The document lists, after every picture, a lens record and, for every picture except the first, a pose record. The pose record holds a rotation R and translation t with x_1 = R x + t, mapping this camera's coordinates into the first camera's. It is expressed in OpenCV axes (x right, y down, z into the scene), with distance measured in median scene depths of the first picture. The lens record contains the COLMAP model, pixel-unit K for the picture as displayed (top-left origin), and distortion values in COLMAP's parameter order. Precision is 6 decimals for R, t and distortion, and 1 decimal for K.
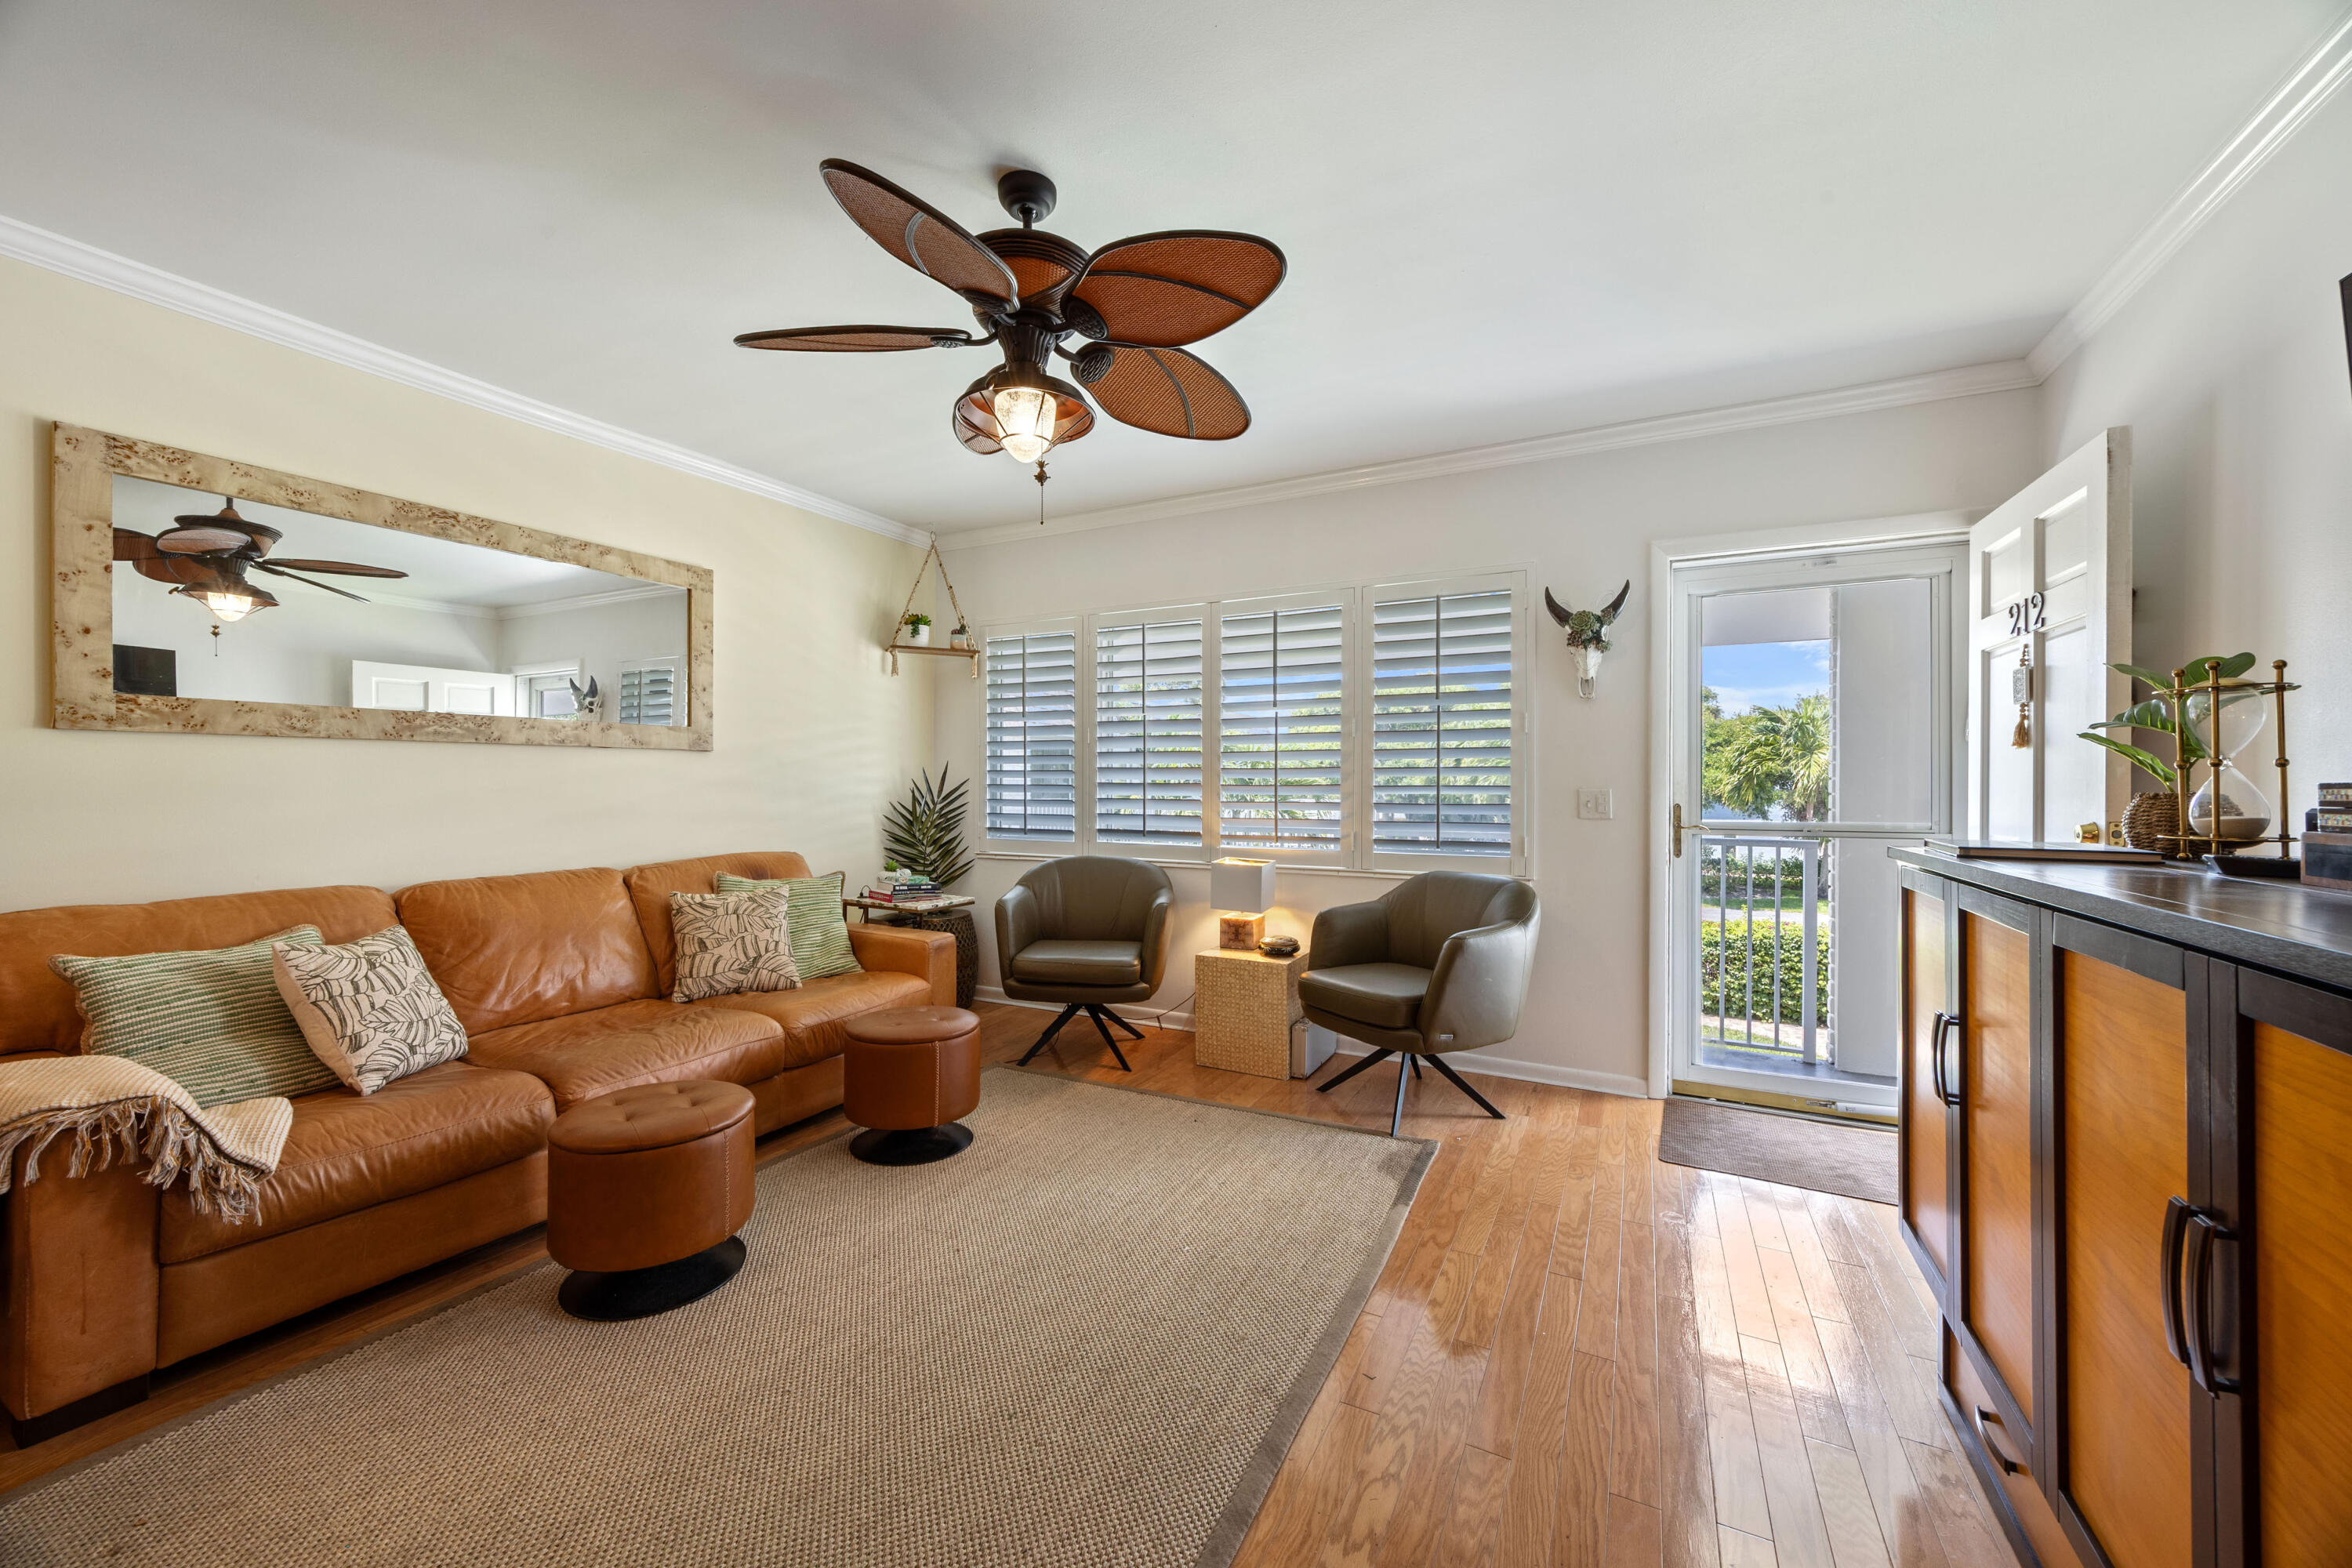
lens RADIAL K [[900.9, 0, 1162.0], [0, 900.9, 780.8], [0, 0, 1]] dist [-0.005665, 0.000857]
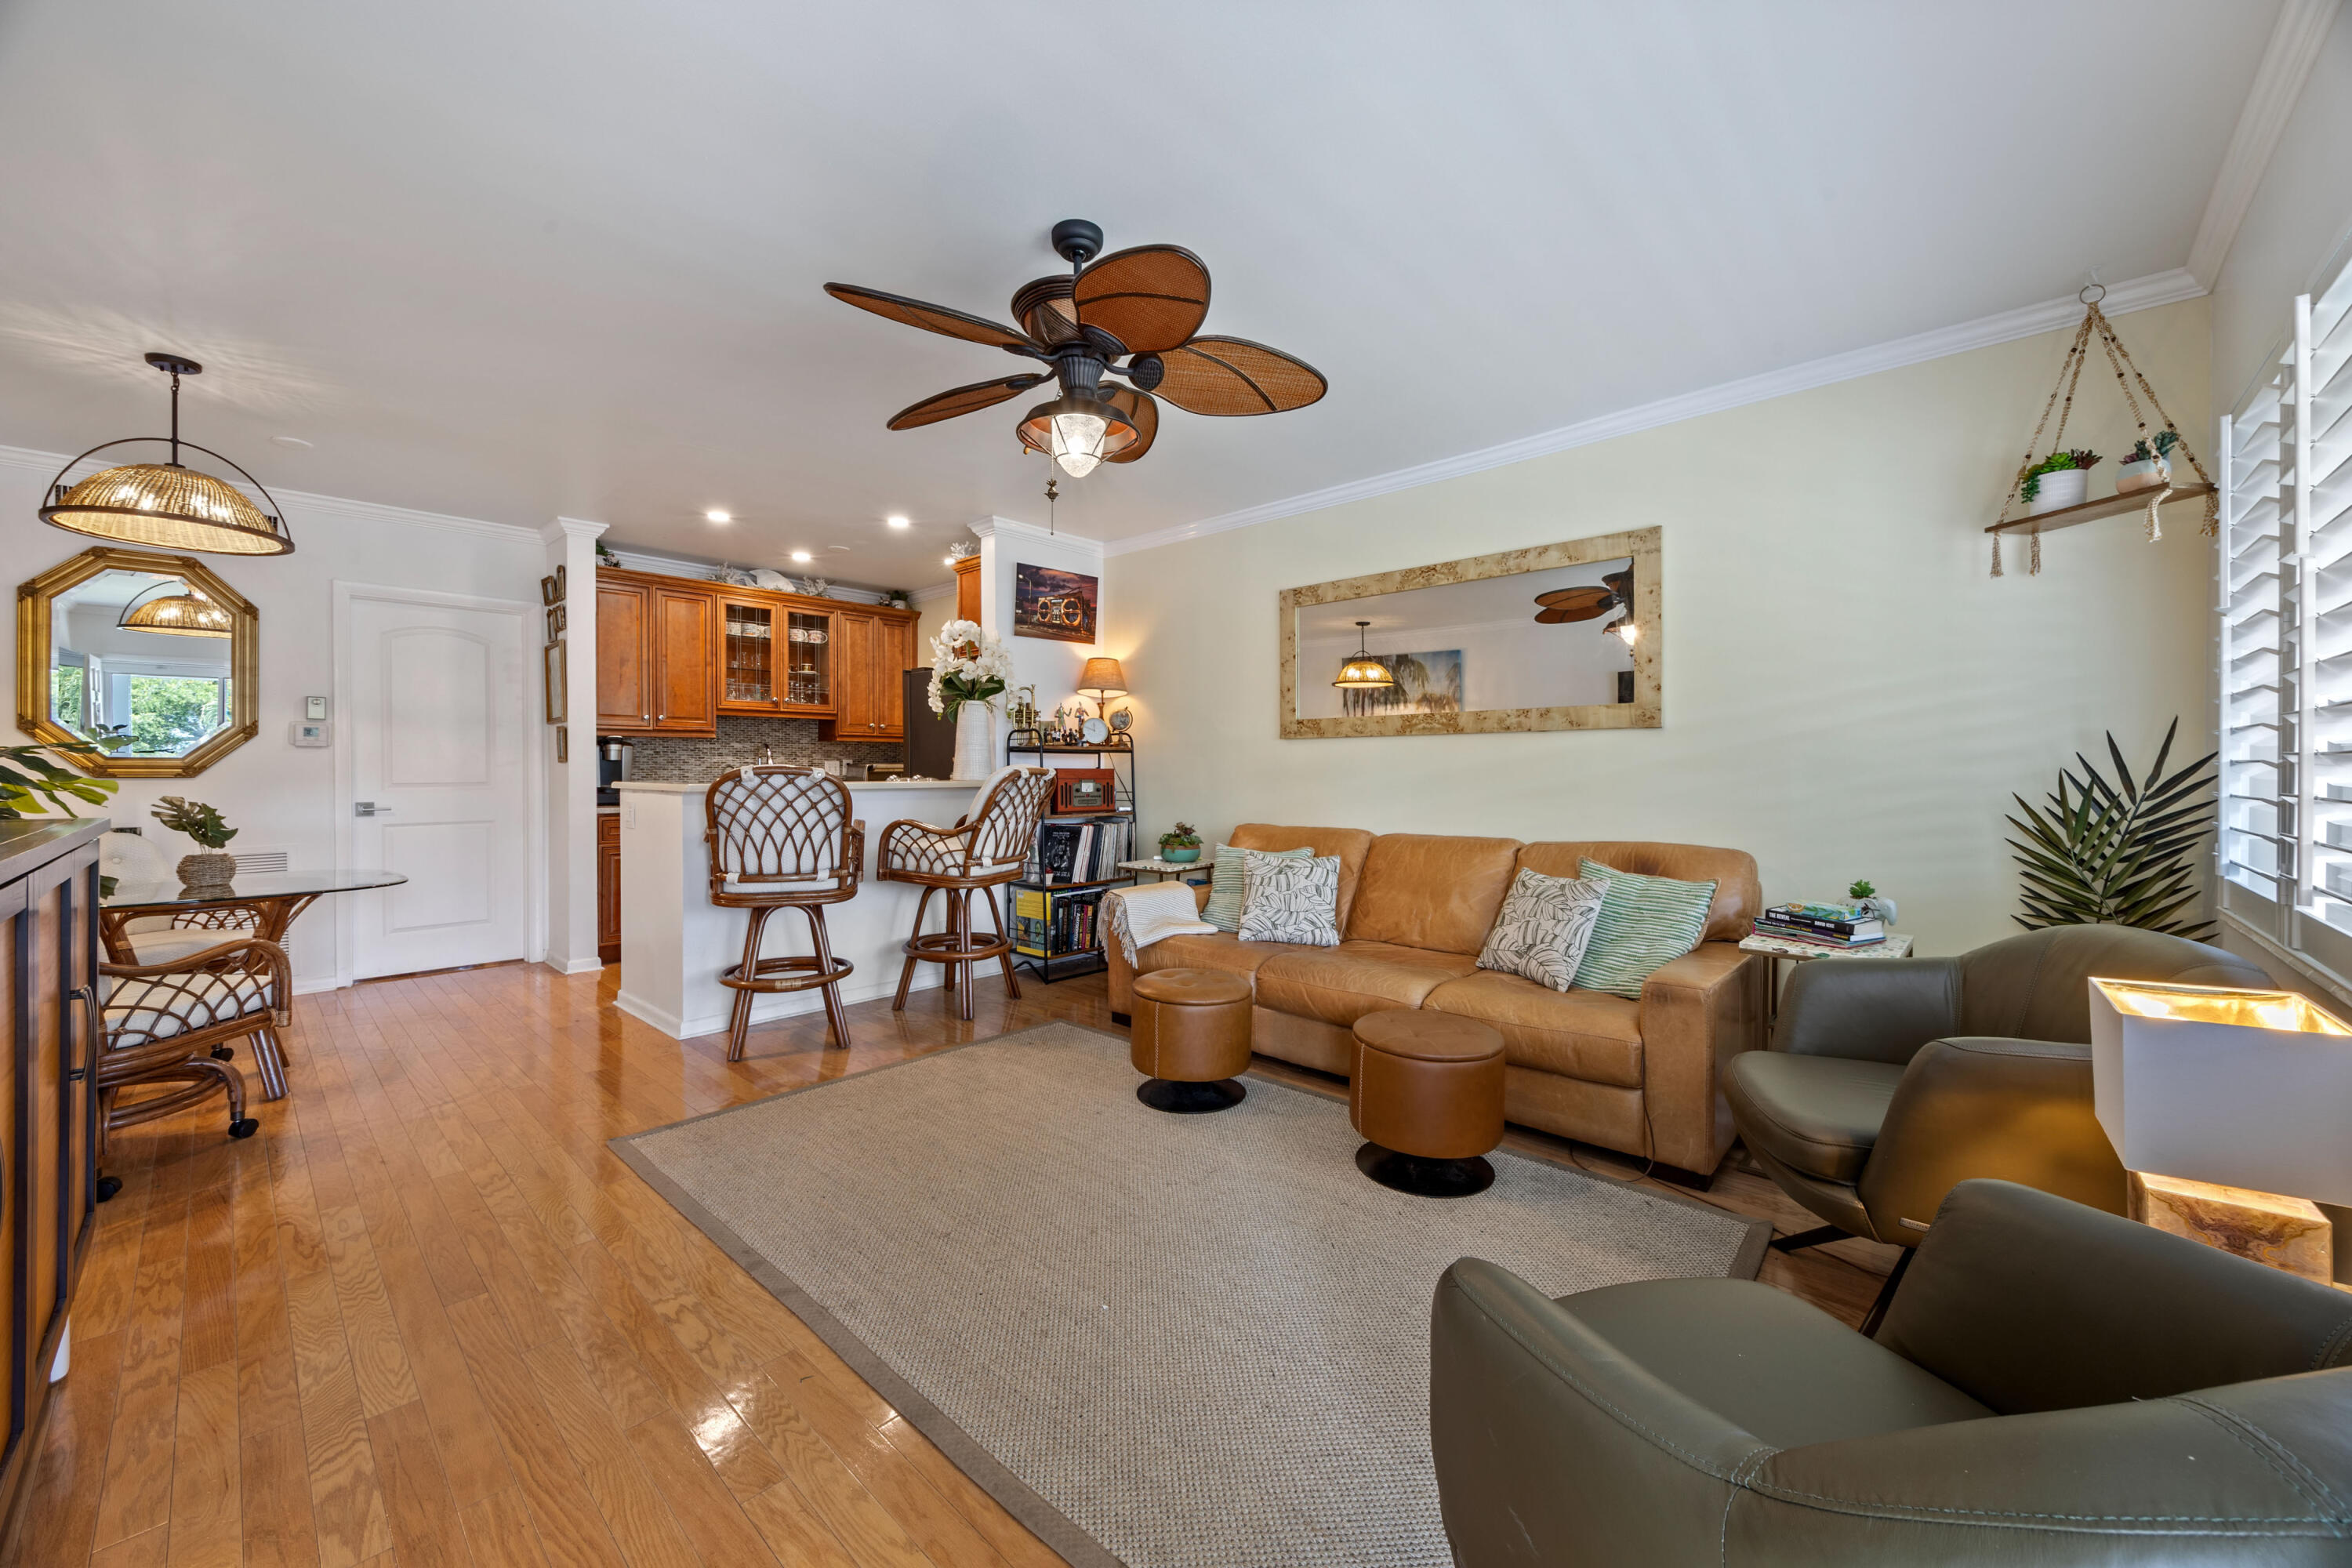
lens RADIAL K [[900.9, 0, 1182.3], [0, 900.9, 775.7], [0, 0, 1]] dist [-0.005665, 0.000857]
pose [[-0.255926, 0.004395, -0.966686, 0.575727], [0.004173, 0.999985, 0.003442, 0.012166], [0.966687, -0.003153, -0.255940, 0.901637]]
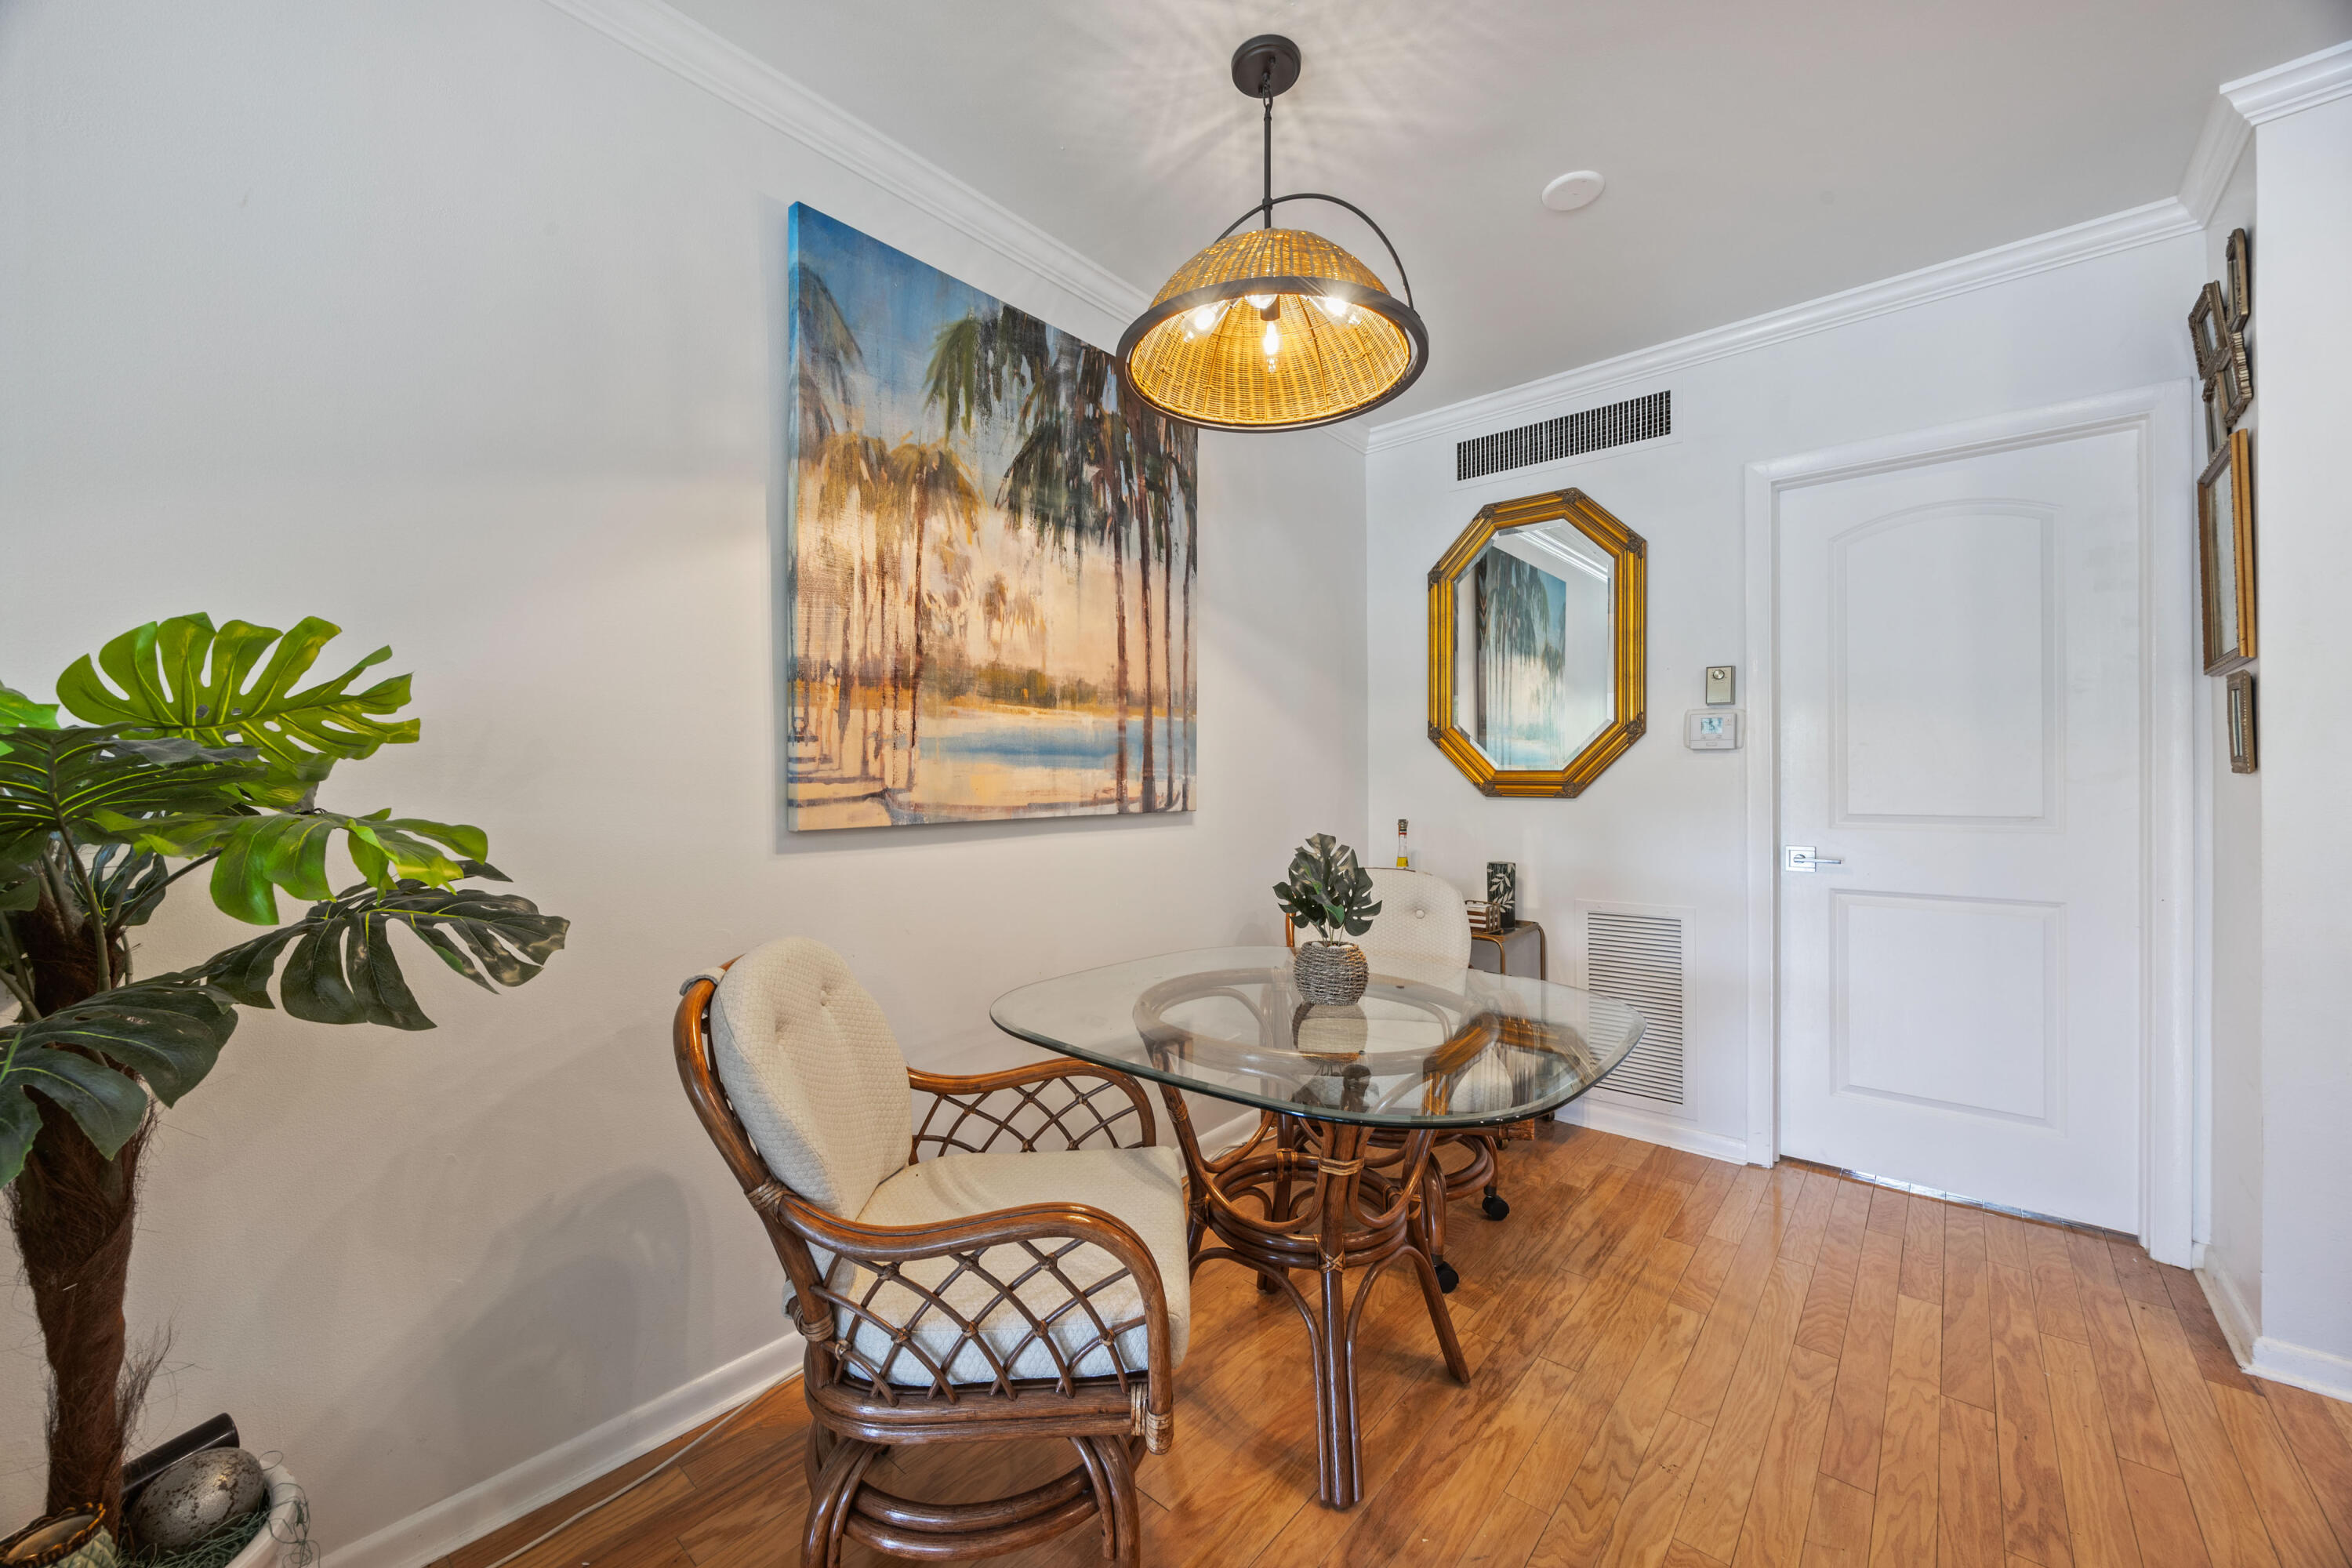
lens RADIAL K [[900.9, 0, 1163.0], [0, 900.9, 781.3], [0, 0, 1]] dist [-0.005665, 0.000857]
pose [[-0.973528, -0.002475, 0.228556, -0.122141], [-0.003746, 0.999980, -0.005126, 0.001656], [-0.228539, -0.005846, -0.973517, 0.168803]]
